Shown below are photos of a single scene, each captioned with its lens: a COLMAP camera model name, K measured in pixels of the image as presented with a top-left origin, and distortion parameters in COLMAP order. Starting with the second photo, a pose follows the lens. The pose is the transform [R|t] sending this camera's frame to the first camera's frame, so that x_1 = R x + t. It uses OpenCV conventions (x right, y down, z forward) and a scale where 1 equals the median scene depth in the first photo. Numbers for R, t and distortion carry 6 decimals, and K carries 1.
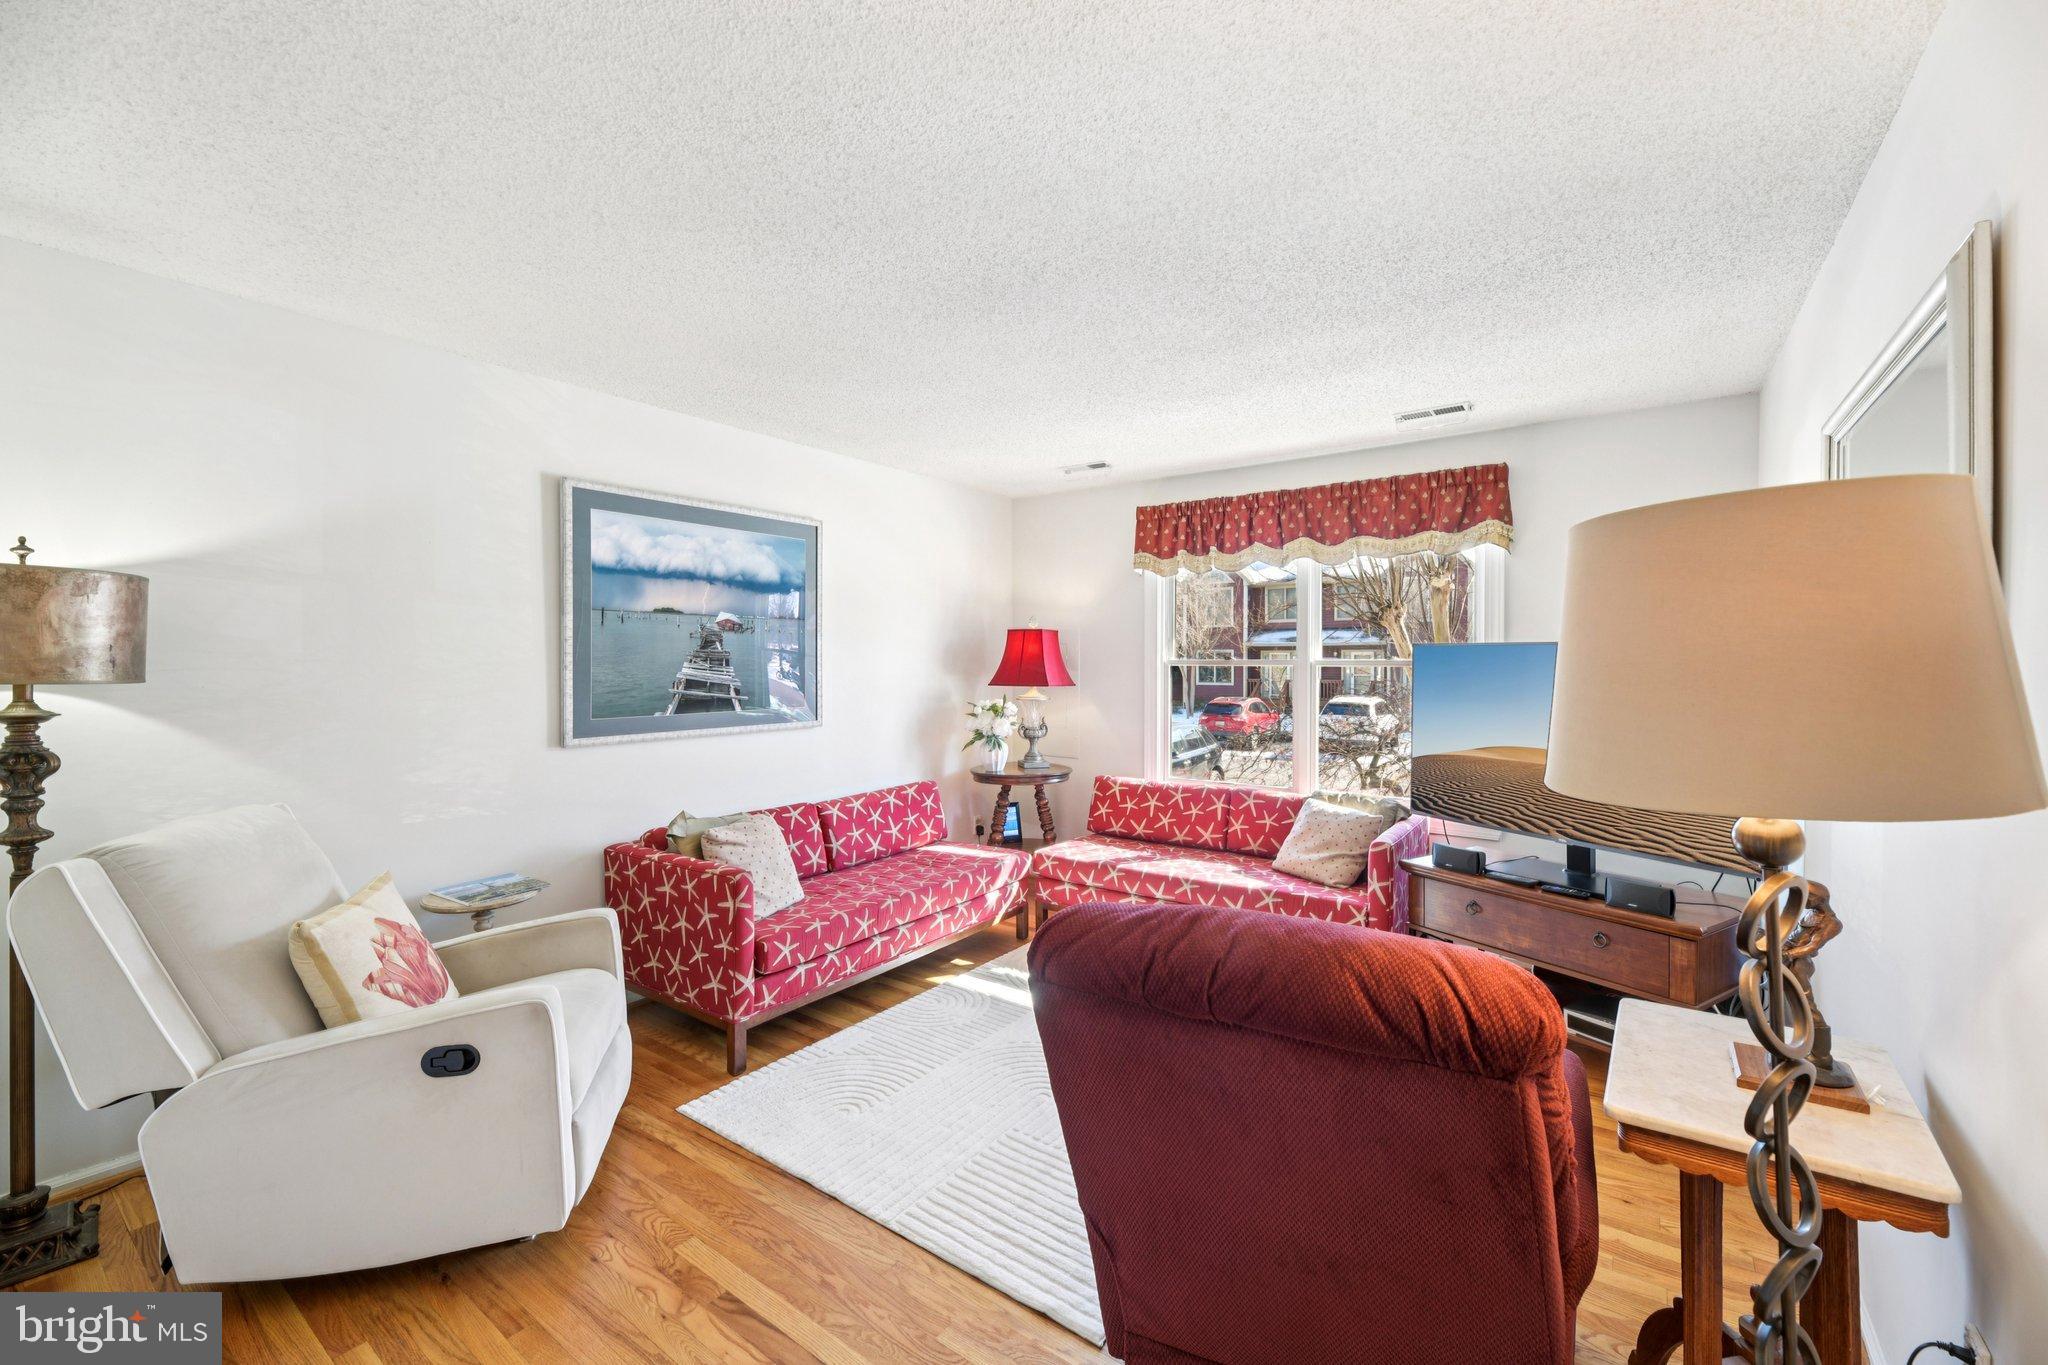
lens RADIAL K [[829.1, 0, 1031.8], [0, 829.1, 671.6], [0, 0, 1]] dist [0.000509, -0.002773]
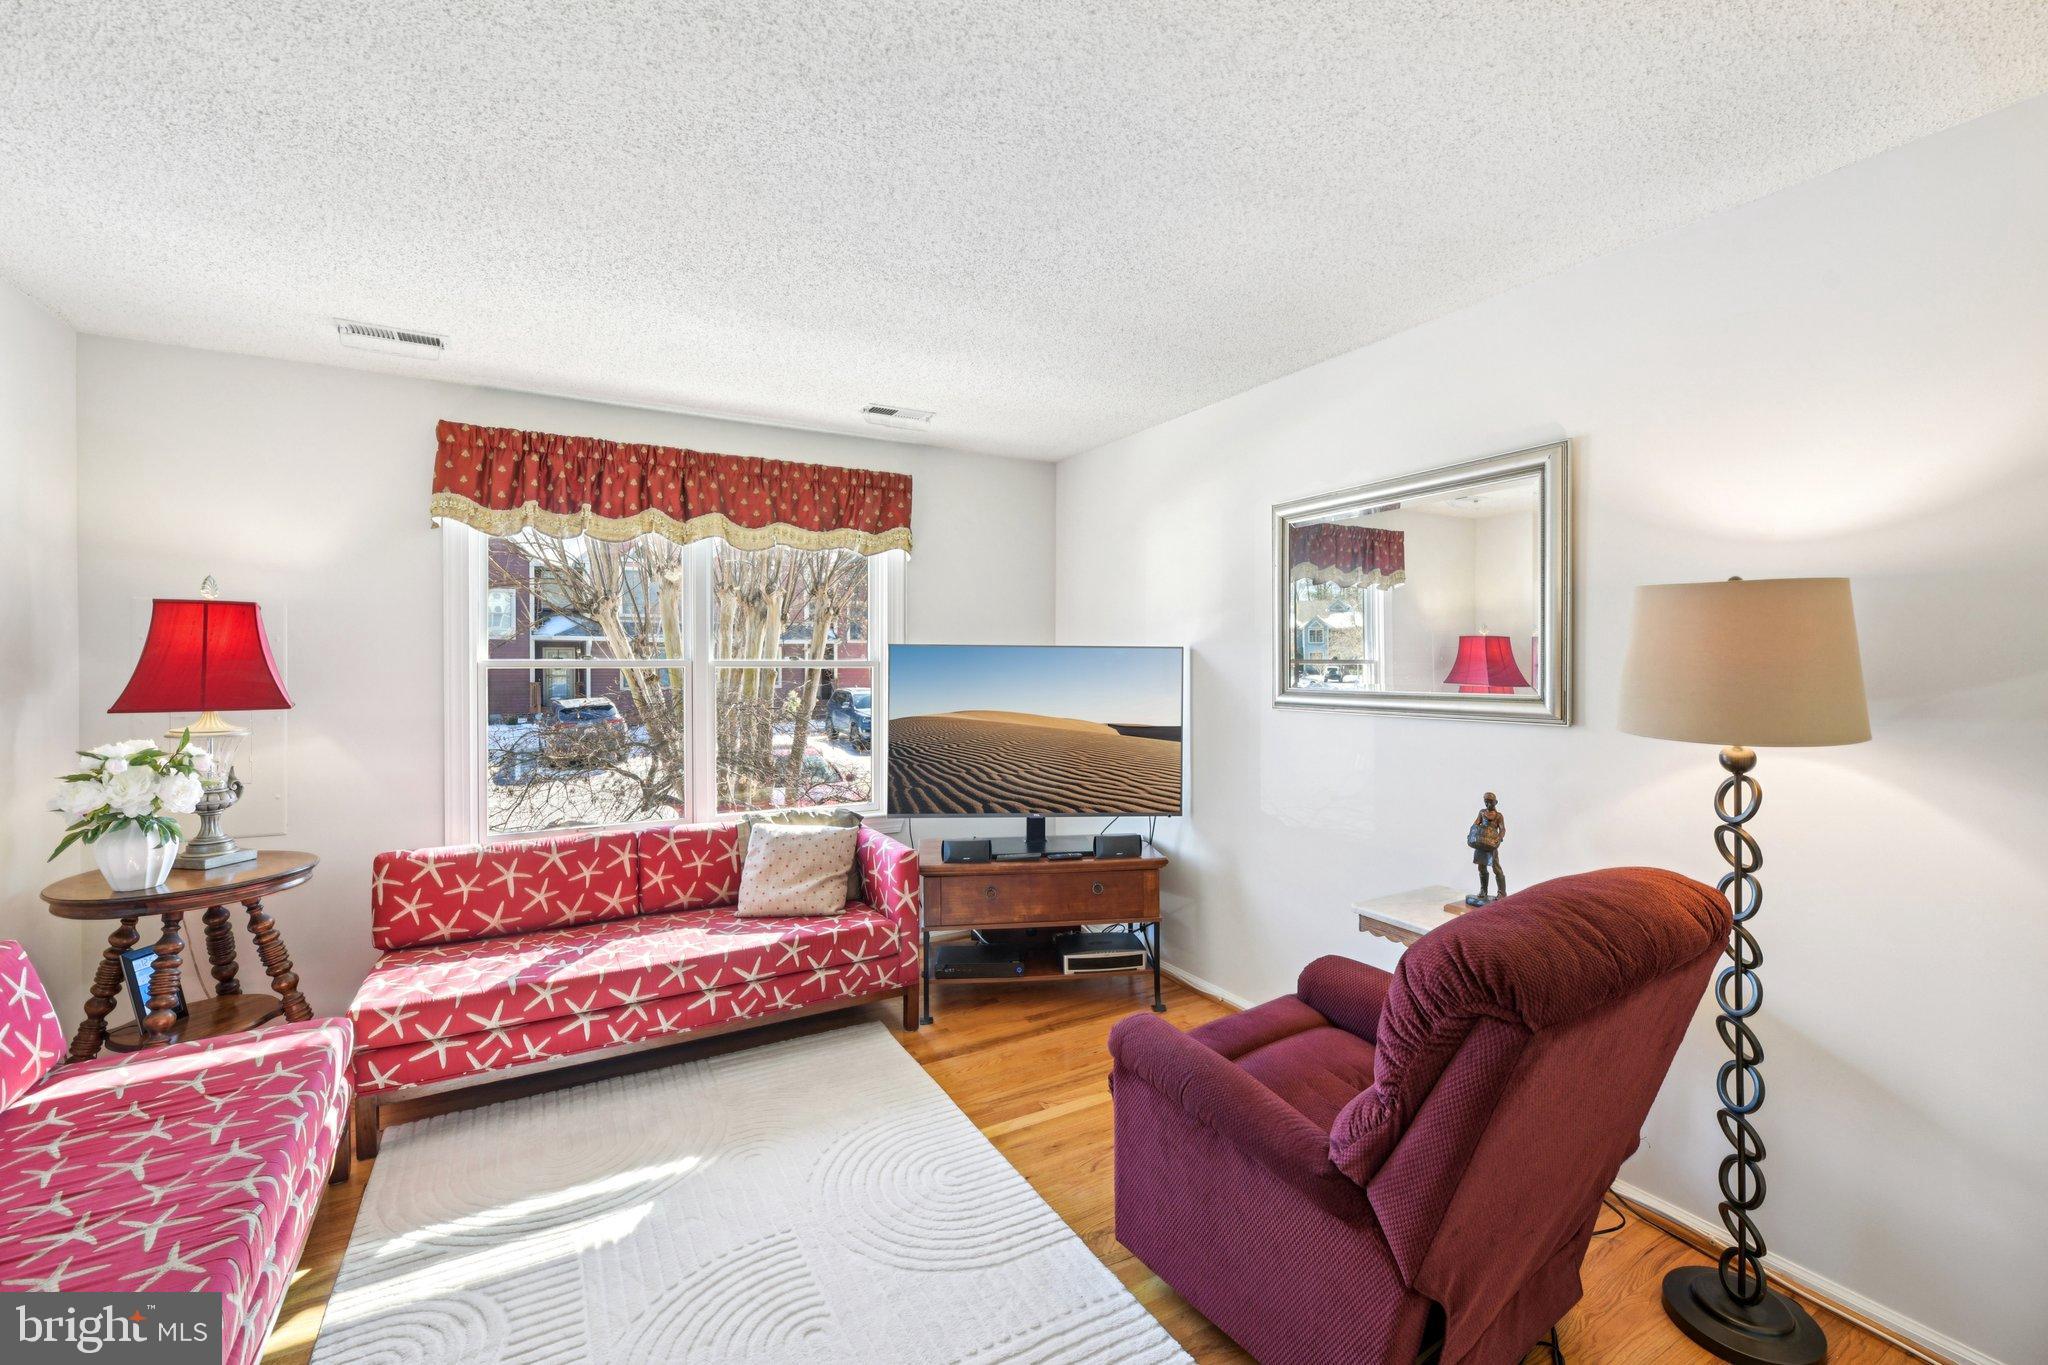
lens RADIAL K [[871.0, 0, 1030.9], [0, 871.0, 665.8], [0, 0, 1]] dist [-0.000807, -0.001634]
pose [[0.400535, -0.006849, 0.916256, -0.344558], [0.009290, 0.999951, 0.003414, -0.008763], [-0.916235, 0.007145, 0.400579, 0.359094]]
